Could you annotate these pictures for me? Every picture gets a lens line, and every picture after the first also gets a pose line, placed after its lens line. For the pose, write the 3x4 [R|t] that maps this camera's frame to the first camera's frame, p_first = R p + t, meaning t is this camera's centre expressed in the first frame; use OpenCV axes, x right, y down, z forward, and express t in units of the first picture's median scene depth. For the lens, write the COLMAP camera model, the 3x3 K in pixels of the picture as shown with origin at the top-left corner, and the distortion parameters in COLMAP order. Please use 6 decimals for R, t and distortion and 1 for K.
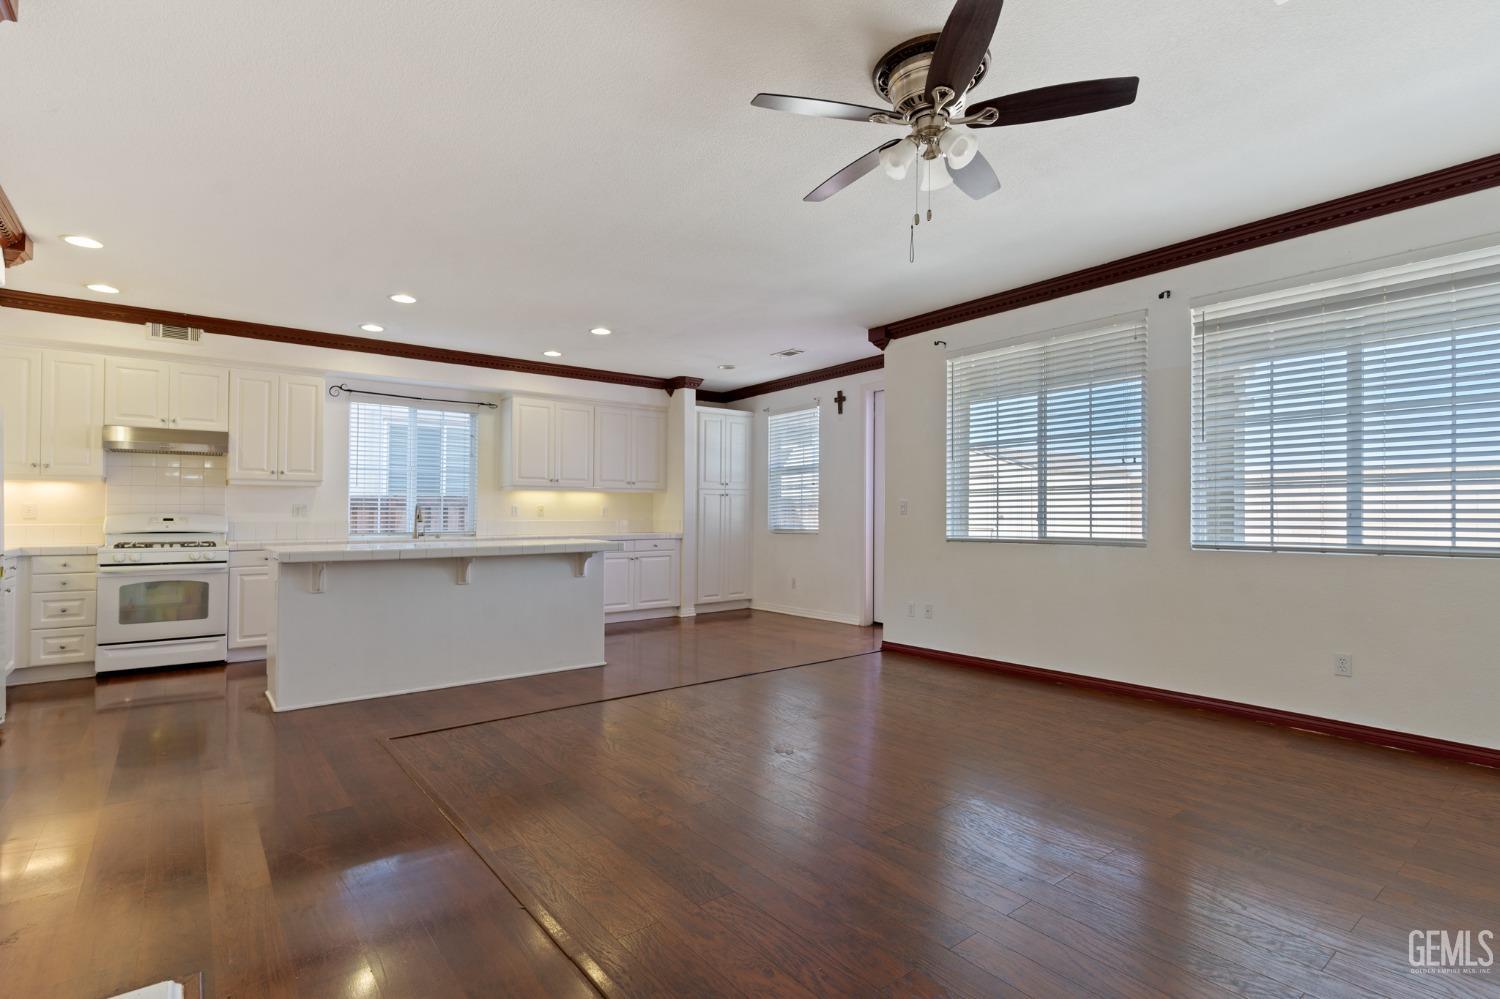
lens RADIAL K [[720.1, 0, 721.8], [0, 720.1, 509.5], [0, 0, 1]] dist [0.008998, -0.002565]
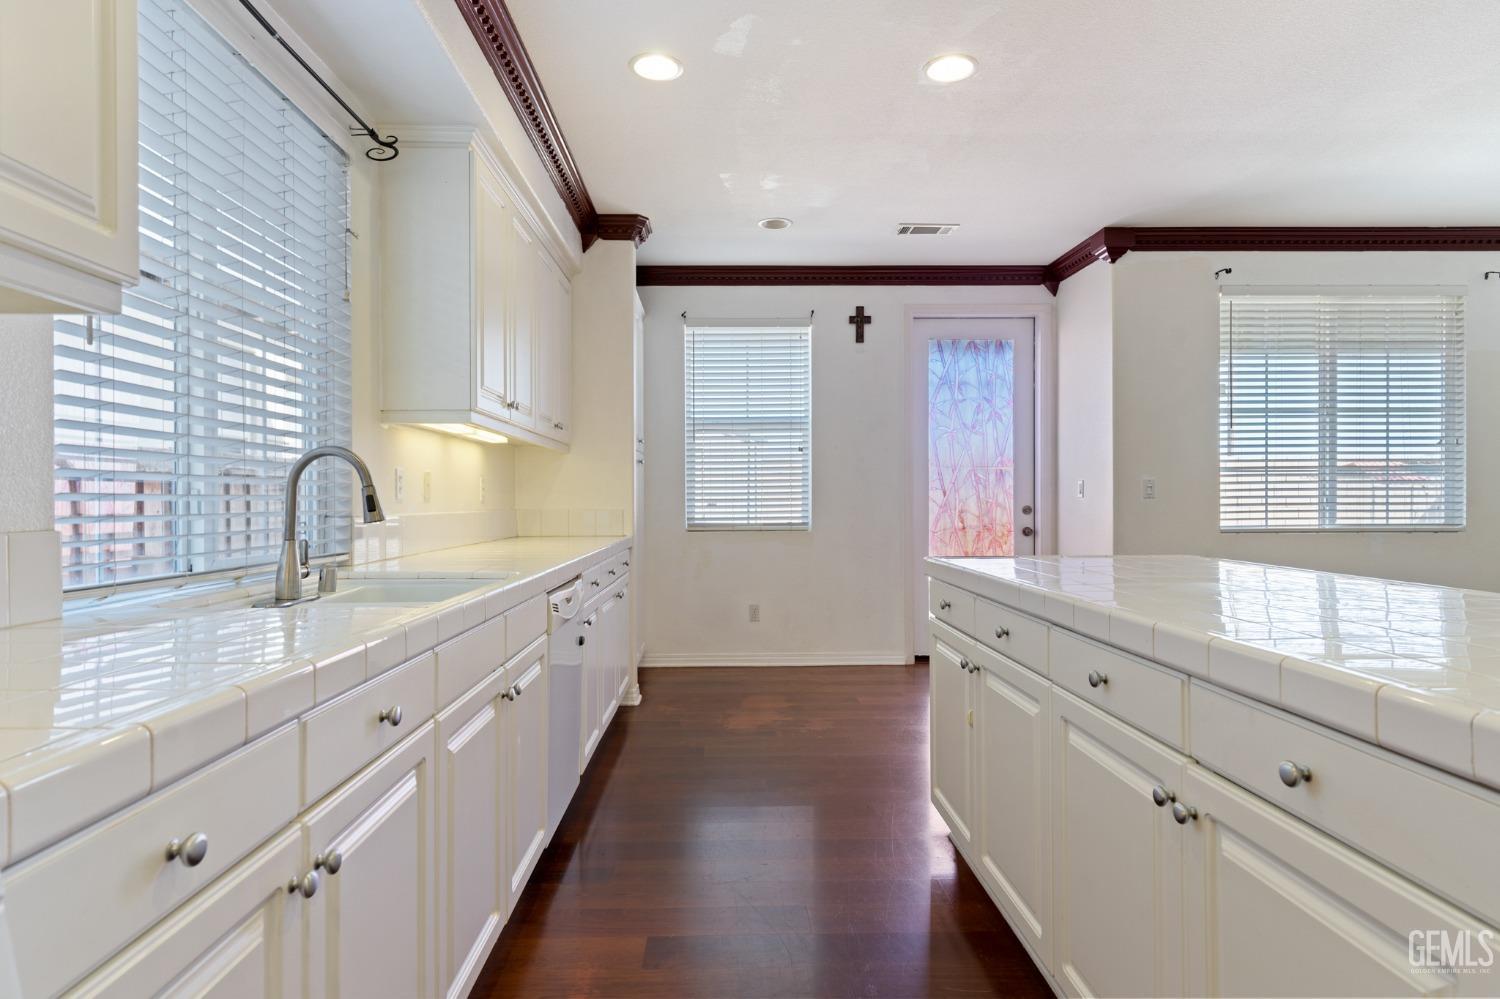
lens RADIAL K [[835.2, 0, 752.2], [0, 835.2, 501.6], [0, 0, 1]] dist [0.004410, 0.003219]
pose [[0.576623, -0.002676, 0.817006, -0.601092], [-0.006515, 0.999948, 0.007873, 0.005121], [-0.816985, -0.009863, 0.576575, 0.773189]]
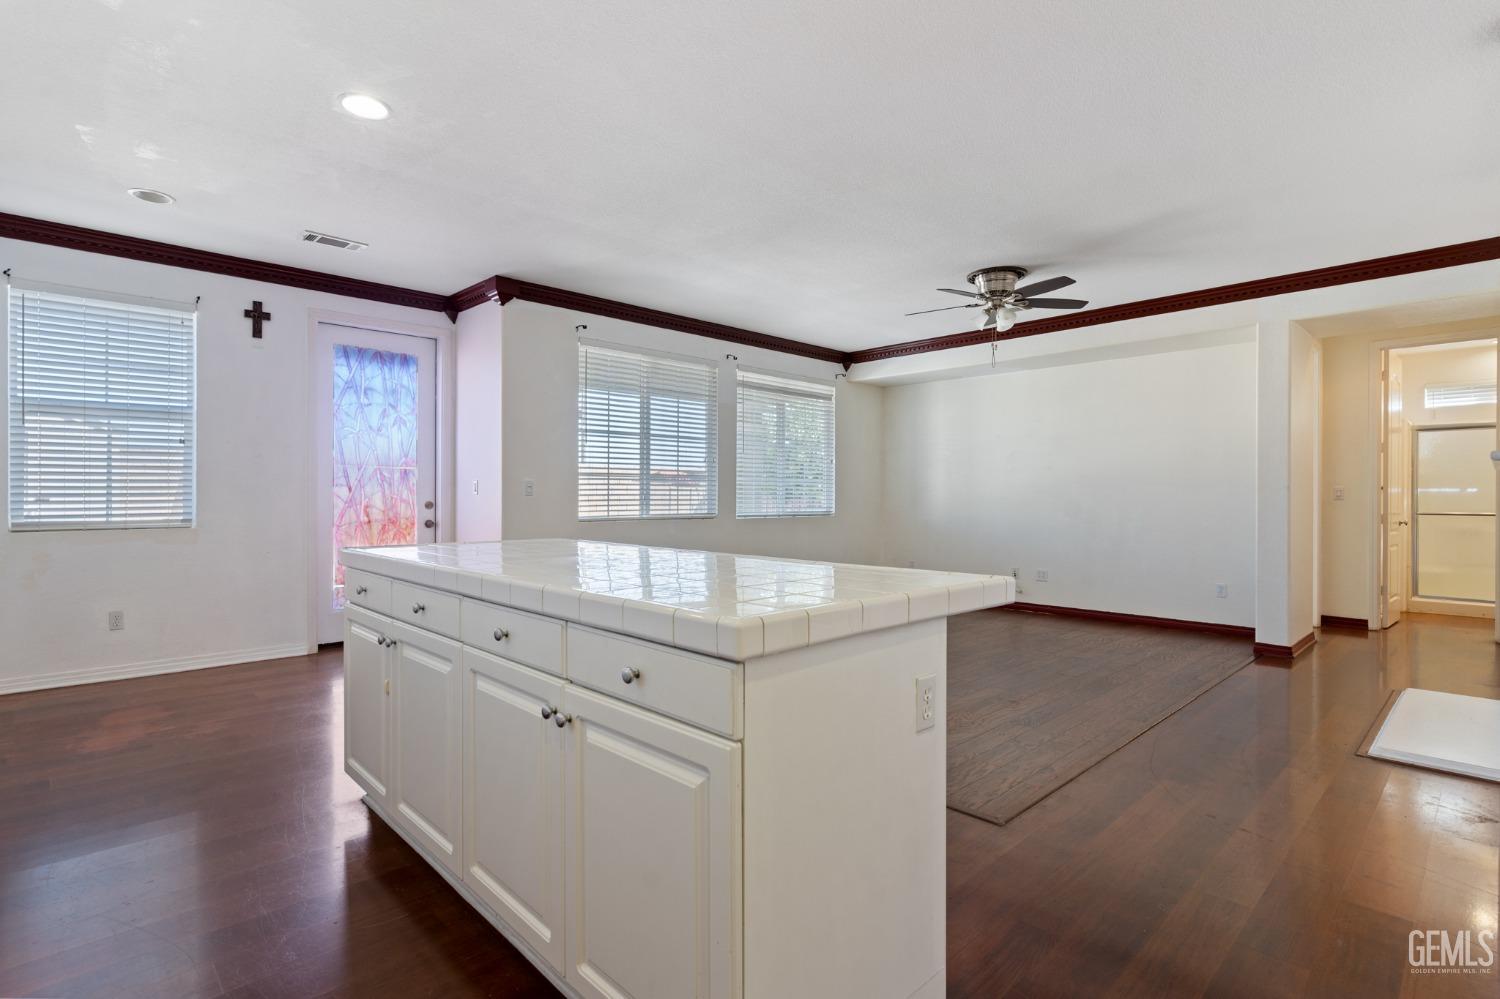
lens RADIAL K [[720.1, 0, 730.3], [0, 720.1, 497.0], [0, 0, 1]] dist [0.008998, -0.002565]
pose [[-0.107108, -0.000355, 0.994247, -0.624930], [-0.013436, 0.999909, -0.001090, 0.005329], [-0.994157, -0.013476, -0.107103, 0.774577]]
